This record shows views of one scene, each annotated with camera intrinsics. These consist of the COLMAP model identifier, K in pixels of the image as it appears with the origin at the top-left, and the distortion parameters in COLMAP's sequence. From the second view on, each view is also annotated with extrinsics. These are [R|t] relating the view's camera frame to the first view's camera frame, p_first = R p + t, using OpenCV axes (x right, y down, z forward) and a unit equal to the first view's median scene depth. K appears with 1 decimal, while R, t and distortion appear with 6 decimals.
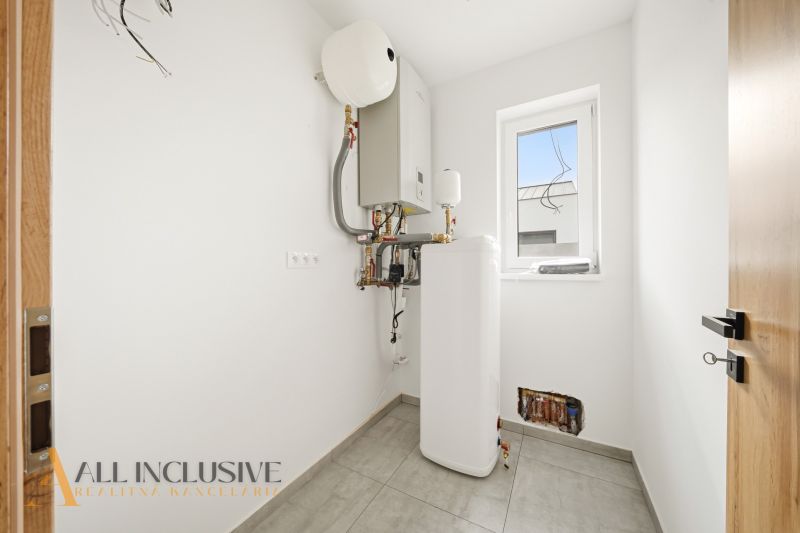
lens RADIAL K [[283.7, 0, 400.0], [0, 283.7, 266.5], [0, 0, 1]] dist [-0.004183, -0.000286]
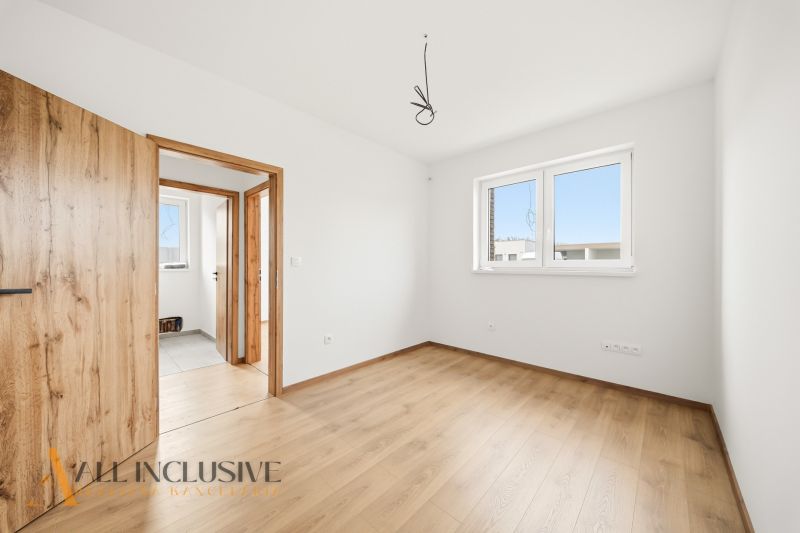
lens RADIAL K [[283.7, 0, 400.0], [0, 283.7, 266.5], [0, 0, 1]] dist [-0.004183, -0.000286]
pose [[0.238883, 0.000707, 0.971048, -1.401586], [-0.001412, 0.999999, -0.000381, 0.005499], [-0.971047, -0.001280, 0.238884, -1.564594]]
